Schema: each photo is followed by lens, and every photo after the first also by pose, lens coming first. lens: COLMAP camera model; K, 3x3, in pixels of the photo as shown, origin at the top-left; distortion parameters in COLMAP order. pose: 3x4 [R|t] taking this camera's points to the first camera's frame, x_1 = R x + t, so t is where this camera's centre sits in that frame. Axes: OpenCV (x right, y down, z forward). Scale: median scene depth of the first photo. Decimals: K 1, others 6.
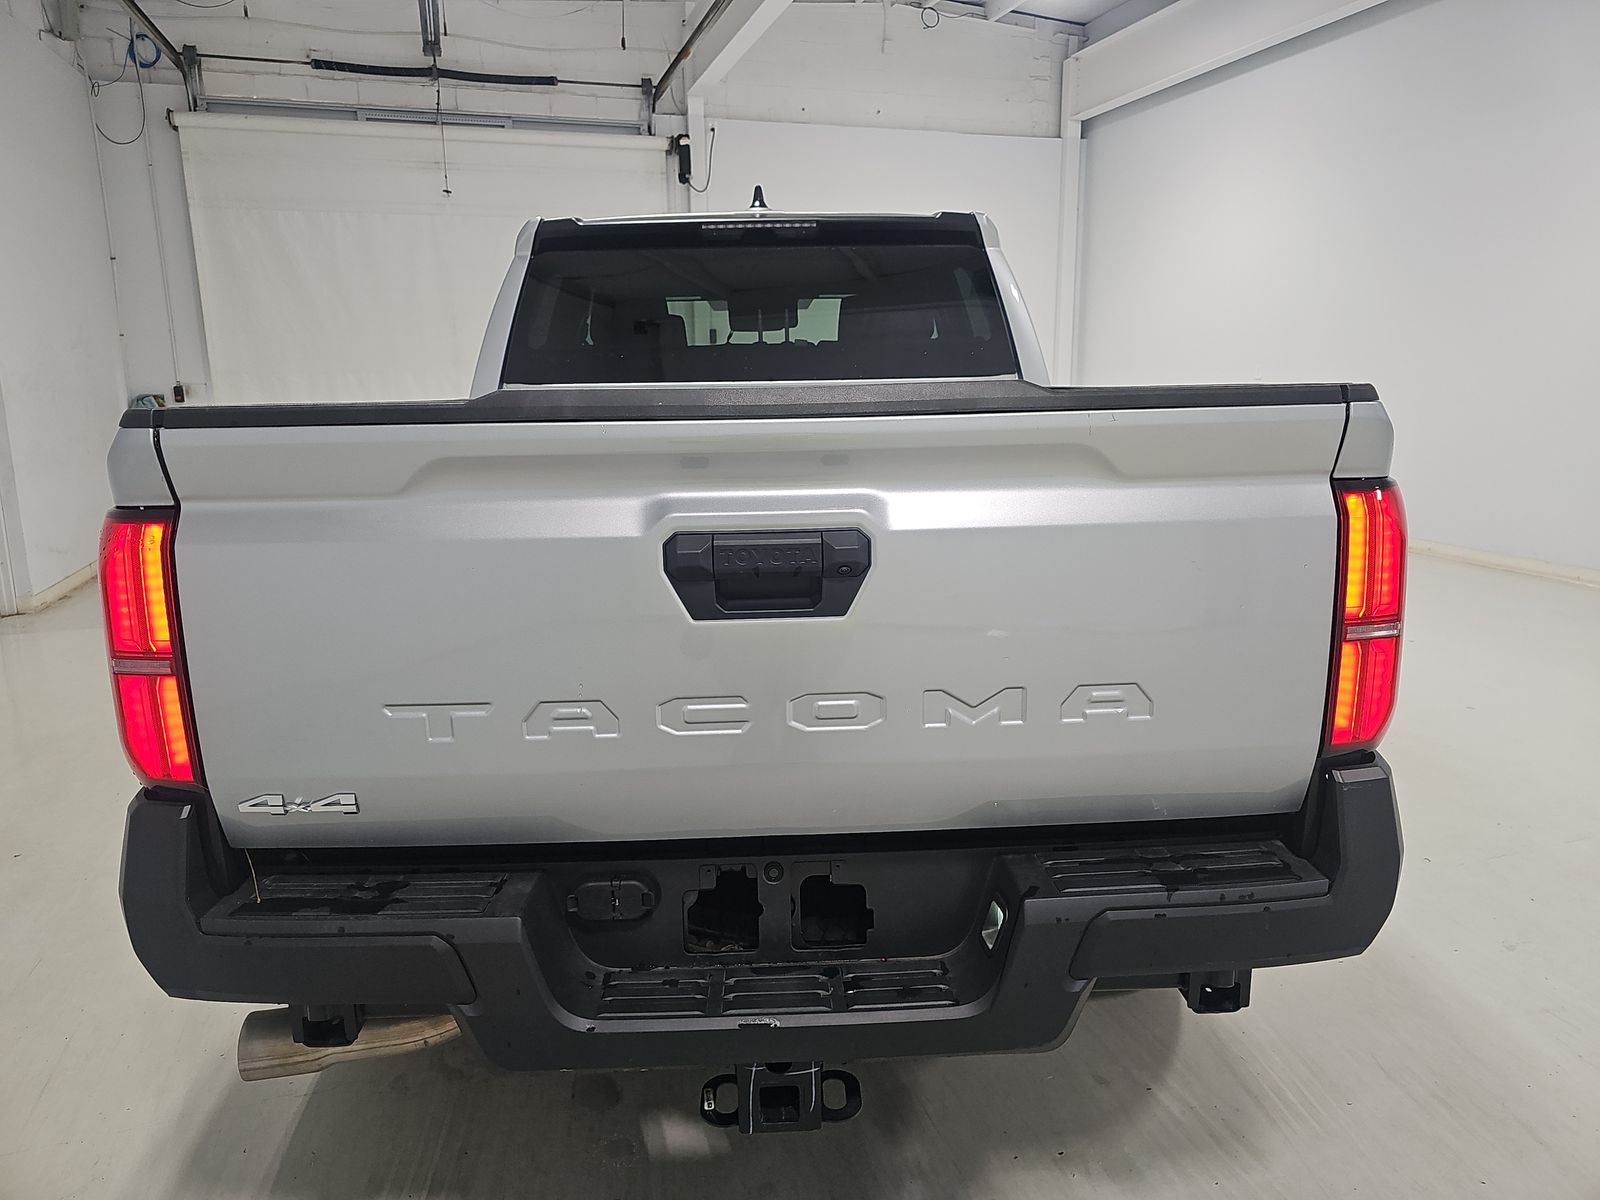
lens RADIAL K [[1064.3, 0, 800.0], [0, 1064.3, 600.0], [0, 0, 1]] dist [0.019801, -0.003439]
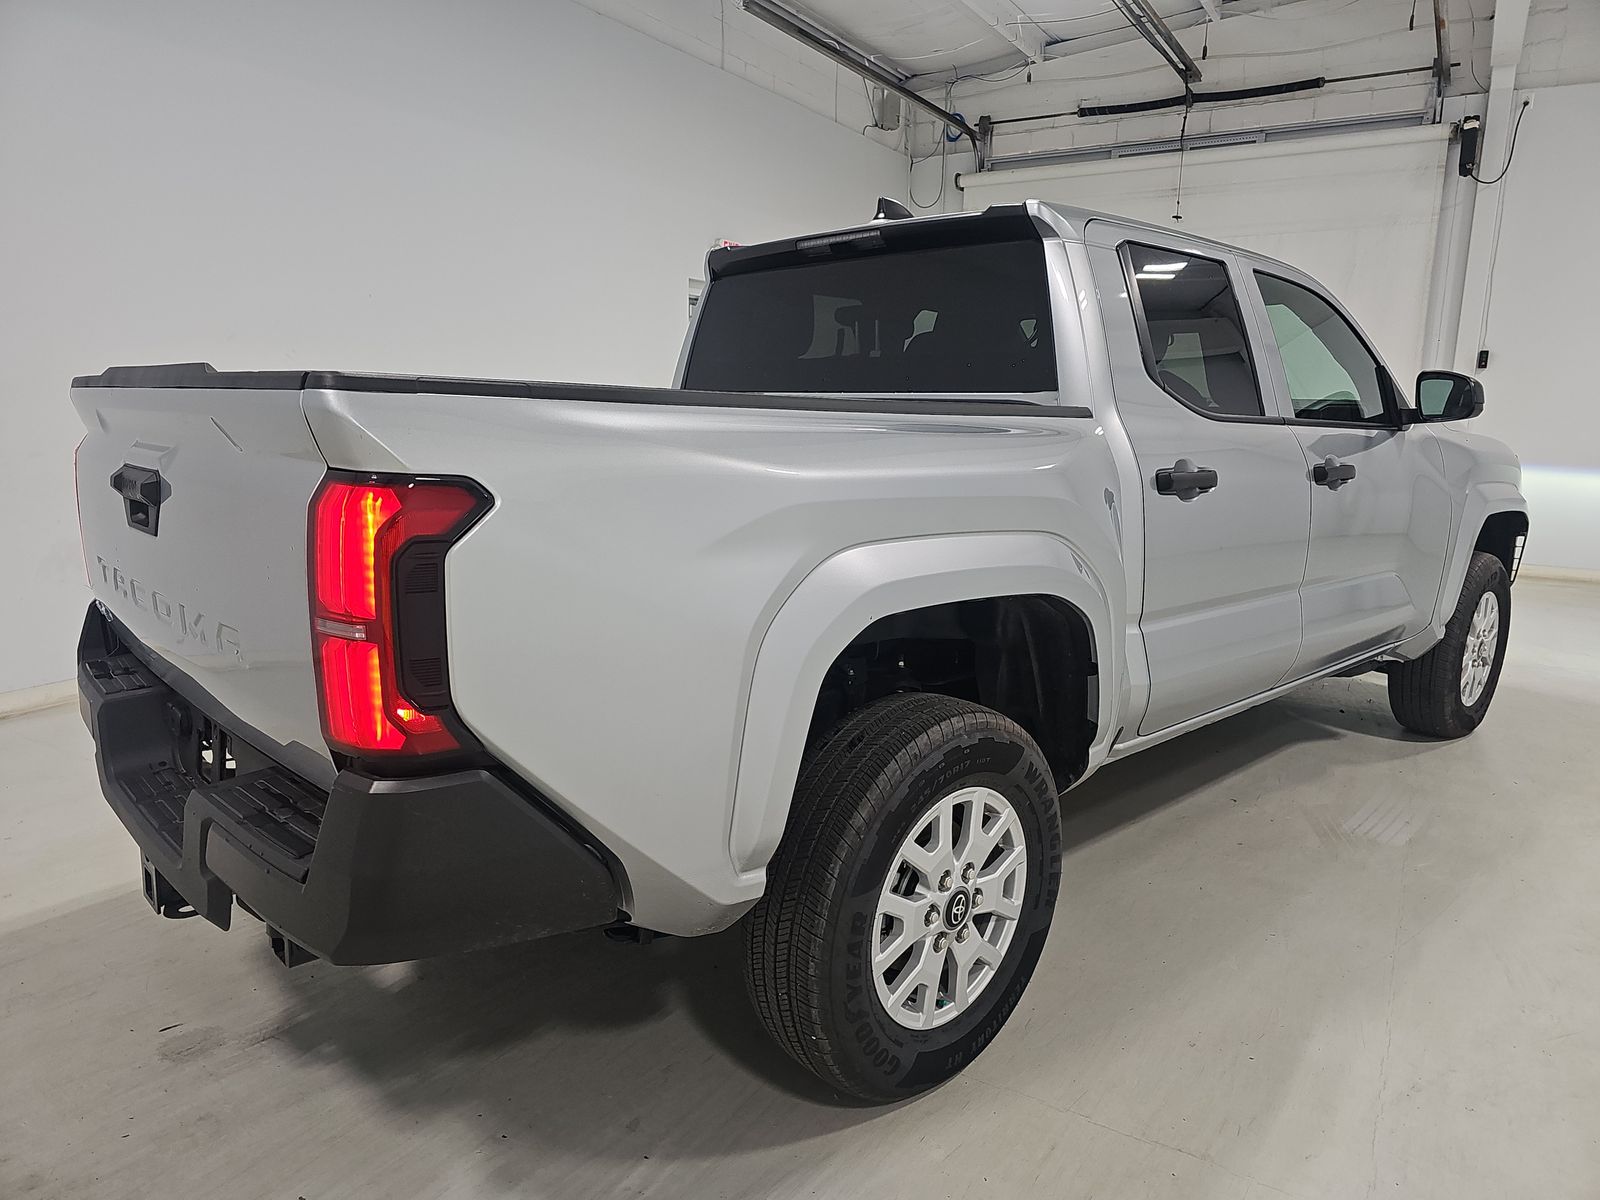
lens RADIAL K [[1065.4, 0, 792.3], [0, 1065.4, 612.7], [0, 0, 1]] dist [0.014101, -0.004700]
pose [[0.653729, 0.173508, -0.736568, 0.235345], [-0.186114, 0.980326, 0.065746, -0.019492], [0.733485, 0.094105, 0.673160, 0.101821]]
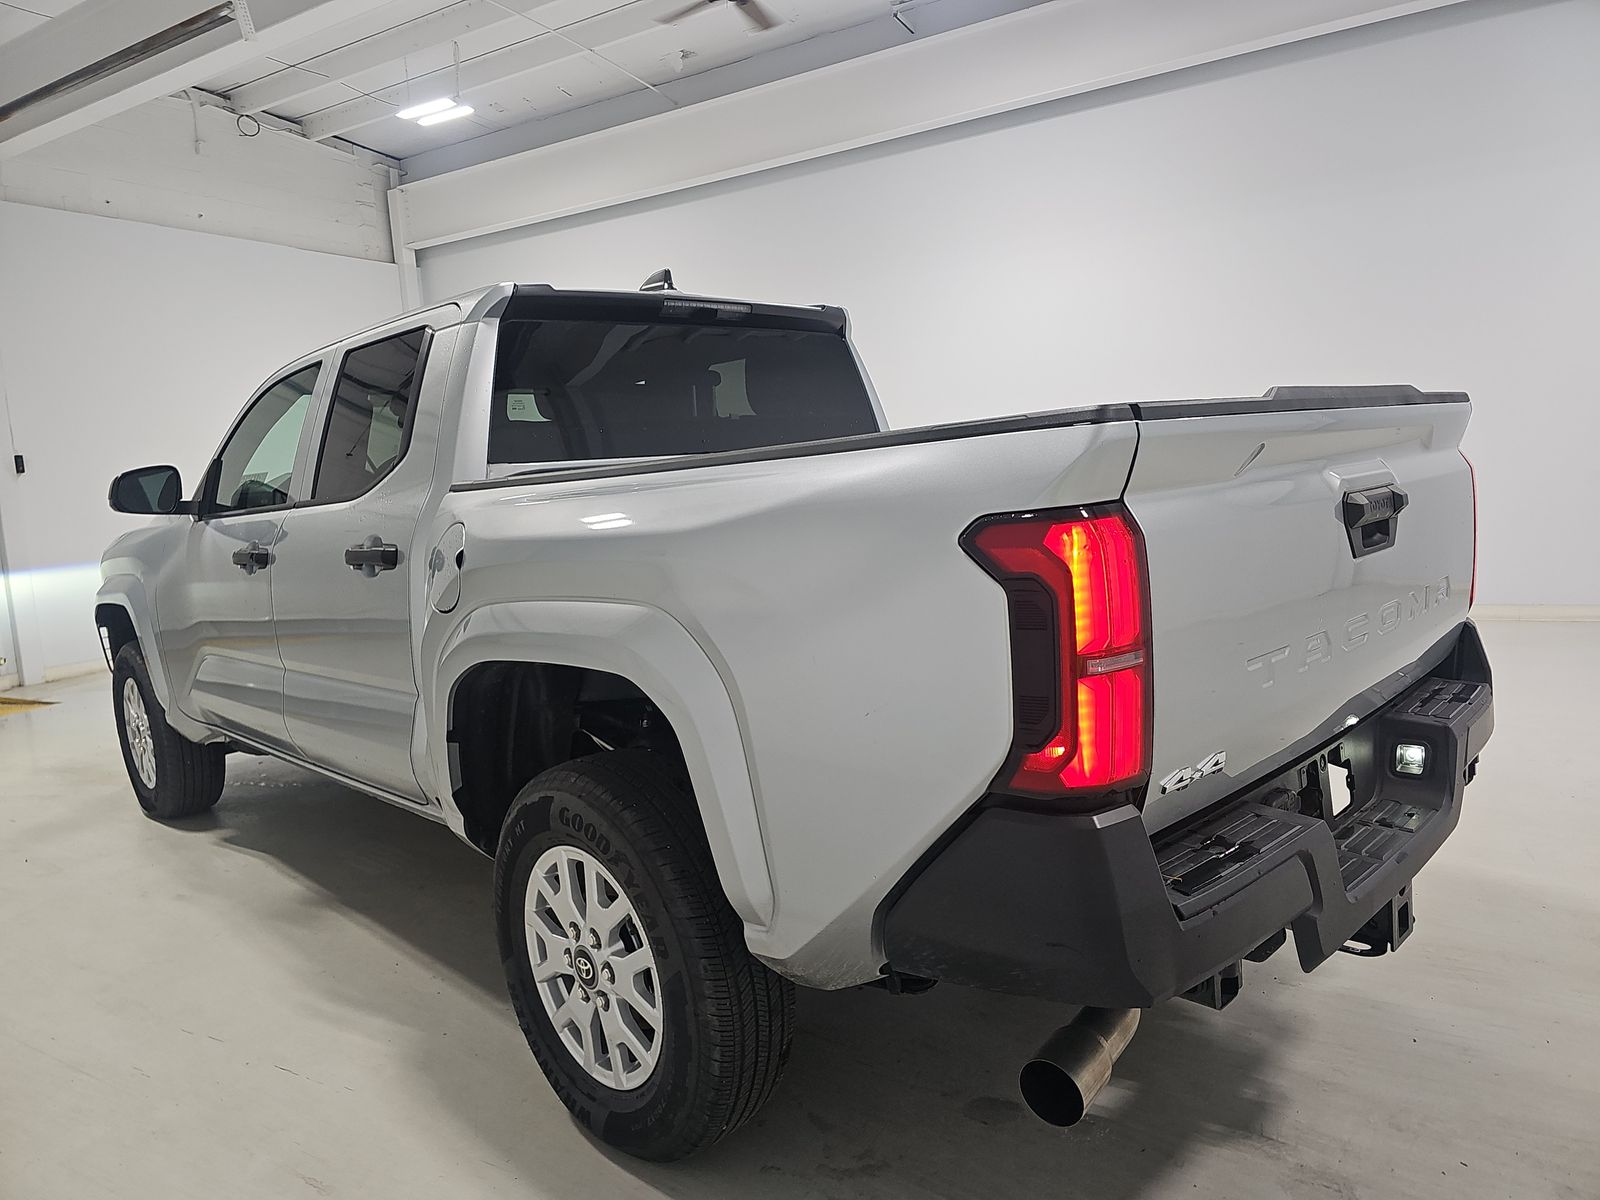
lens RADIAL K [[1065.4, 0, 792.3], [0, 1065.4, 612.7], [0, 0, 1]] dist [0.014101, -0.004700]
pose [[0.730658, -0.127322, 0.670766, -0.227397], [0.201297, 0.978959, -0.033449, -0.001680], [-0.652394, 0.159463, 0.740914, 0.070847]]
